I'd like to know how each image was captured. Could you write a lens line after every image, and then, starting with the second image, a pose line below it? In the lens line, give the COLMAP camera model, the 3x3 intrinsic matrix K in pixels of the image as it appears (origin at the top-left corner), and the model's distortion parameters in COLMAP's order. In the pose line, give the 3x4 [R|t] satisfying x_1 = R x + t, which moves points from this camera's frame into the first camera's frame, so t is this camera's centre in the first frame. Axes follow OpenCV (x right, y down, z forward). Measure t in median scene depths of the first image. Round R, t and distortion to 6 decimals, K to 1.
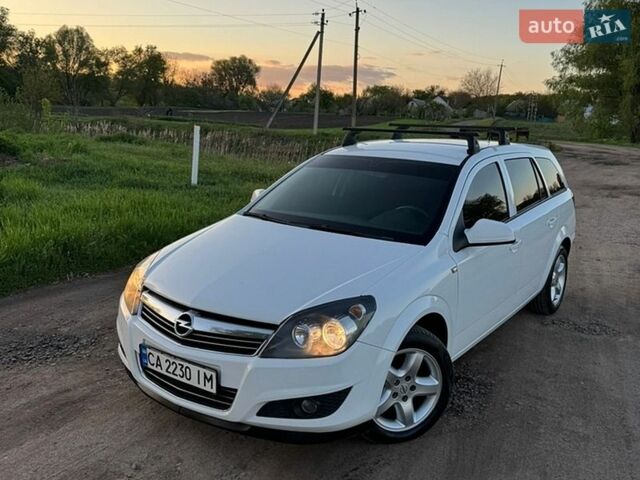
lens RADIAL K [[588.8, 0, 312.8], [0, 588.8, 239.0], [0, 0, 1]] dist [0.075493, -0.141489]
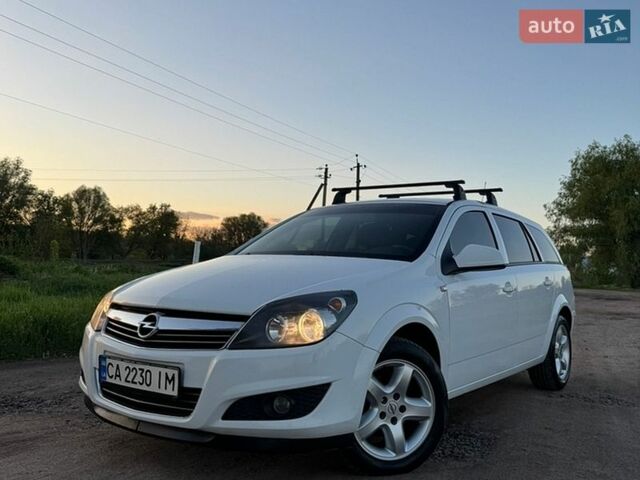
lens RADIAL K [[585.6, 0, 323.6], [0, 585.6, 230.6], [0, 0, 1]] dist [0.131189, -0.291609]
pose [[0.999959, -0.000225, 0.009034, 0.038863], [0.002625, 0.963811, -0.266572, 0.213557], [-0.008647, 0.266585, 0.963773, 0.063416]]
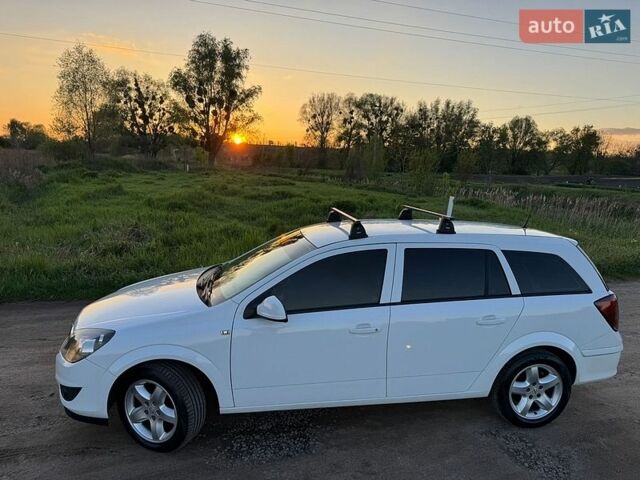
lens RADIAL K [[444.3, 0, 320.0], [0, 444.3, 240.0], [0, 0, 1]] dist [0.025919, -0.031251]
pose [[0.706812, 0.095326, -0.700949, 0.994701], [-0.147979, 0.988881, -0.014733, -0.150224], [0.691751, 0.114139, 0.713059, 0.464150]]
